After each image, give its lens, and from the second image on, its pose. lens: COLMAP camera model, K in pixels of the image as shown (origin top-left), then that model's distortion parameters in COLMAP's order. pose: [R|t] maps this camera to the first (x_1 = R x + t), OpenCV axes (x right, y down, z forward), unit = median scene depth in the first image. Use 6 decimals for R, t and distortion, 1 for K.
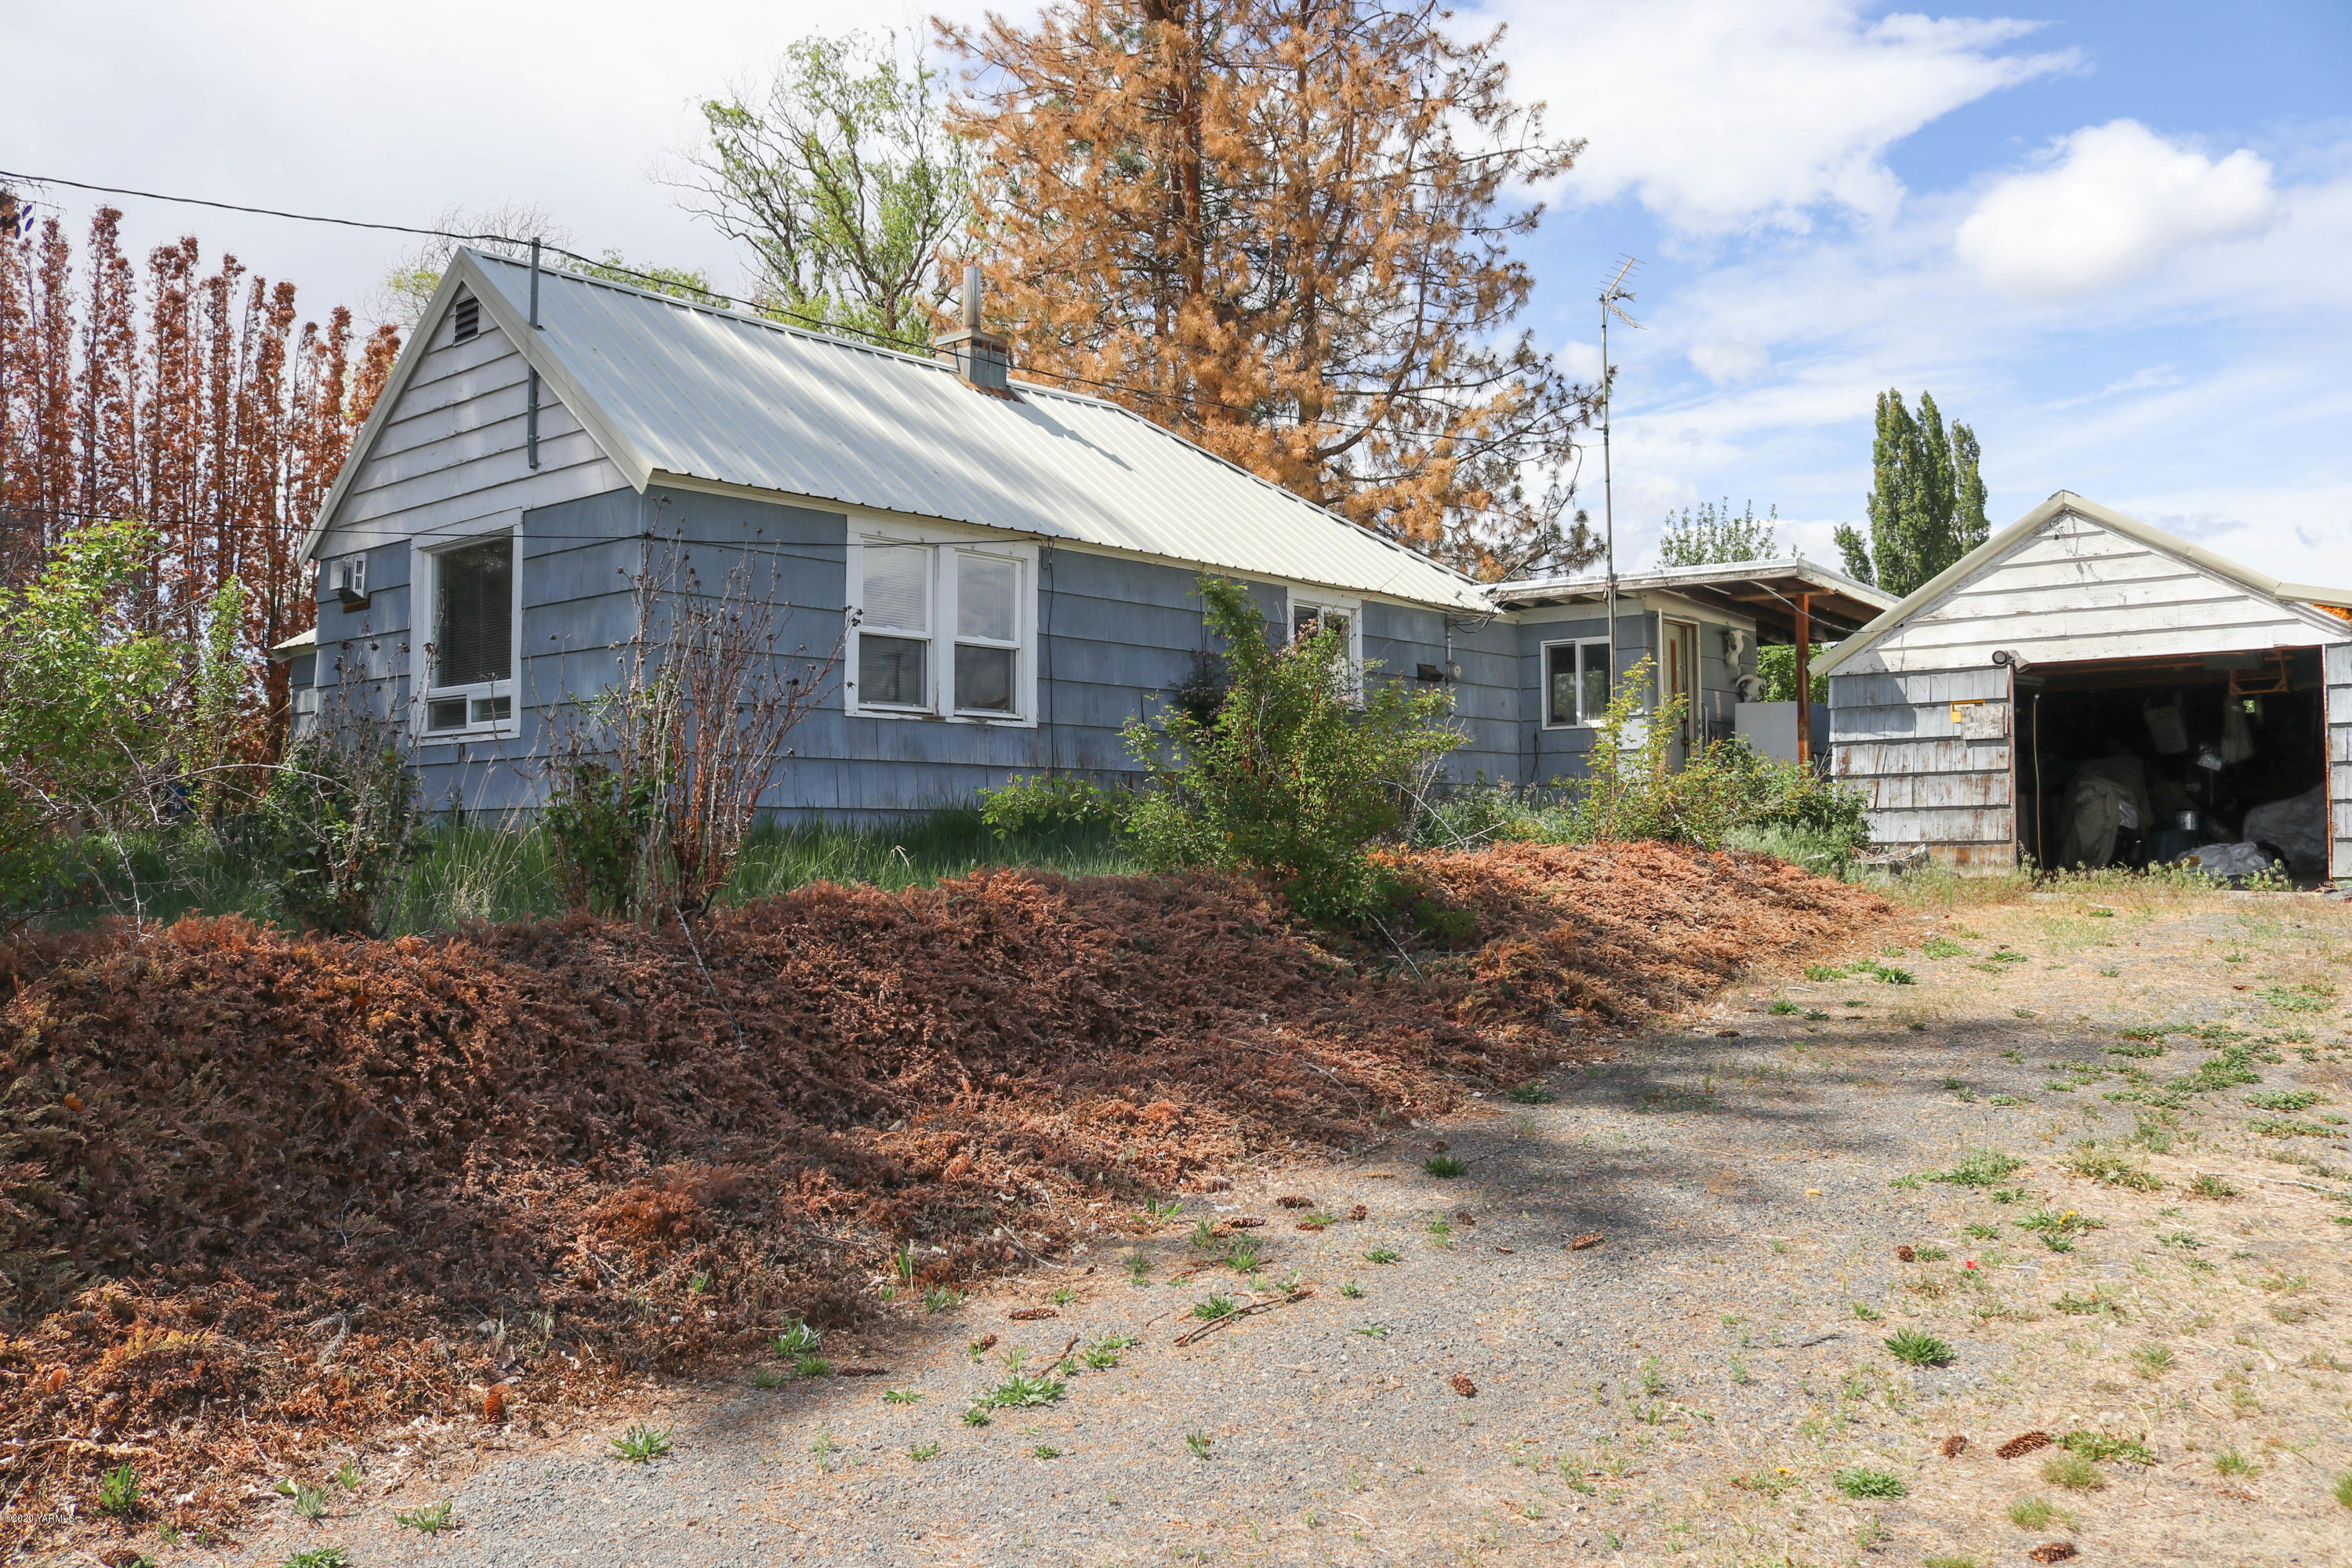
lens RADIAL K [[2033.1, 0, 1176.6], [0, 2033.1, 769.2], [0, 0, 1]] dist [-0.155651, 0.106968]
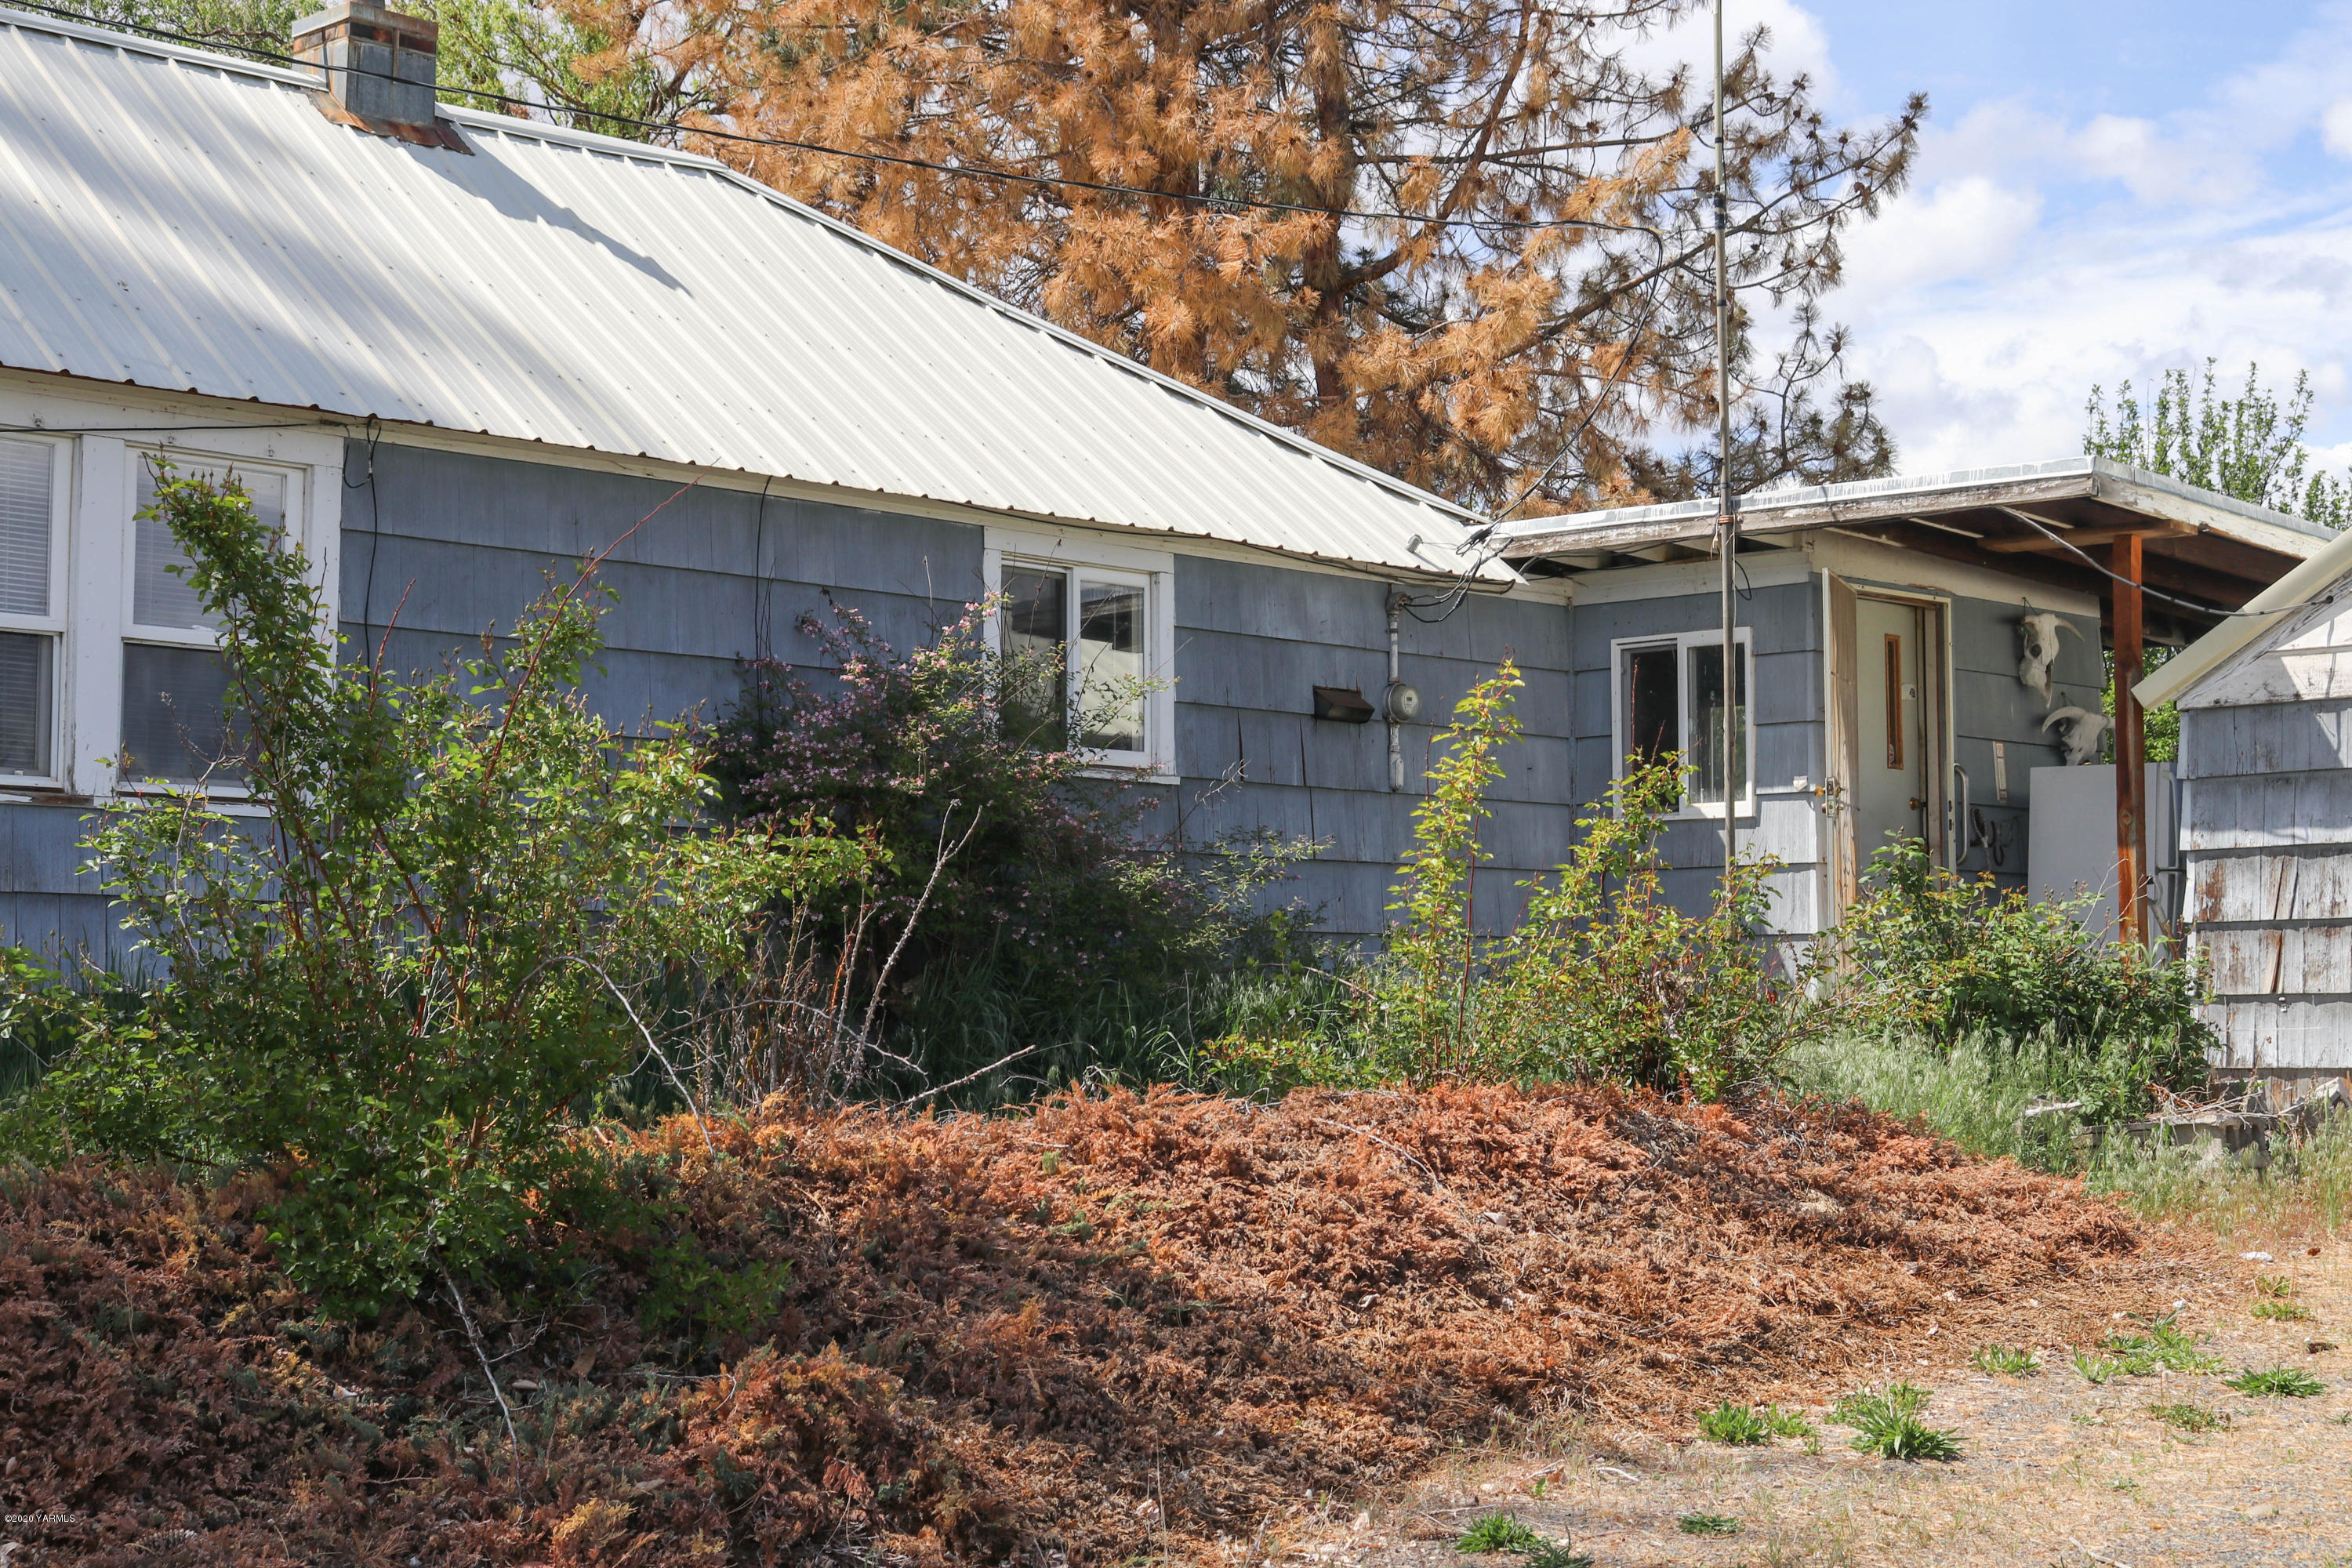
lens RADIAL K [[3579.3, 0, 1173.1], [0, 3579.3, 782.2], [0, 0, 1]] dist [-0.041098, 0.000000]
pose [[0.996516, 0.002061, -0.083380, 0.162009], [-0.004295, 0.999637, -0.026616, -0.006435], [0.083294, 0.026881, 0.996162, 0.151861]]
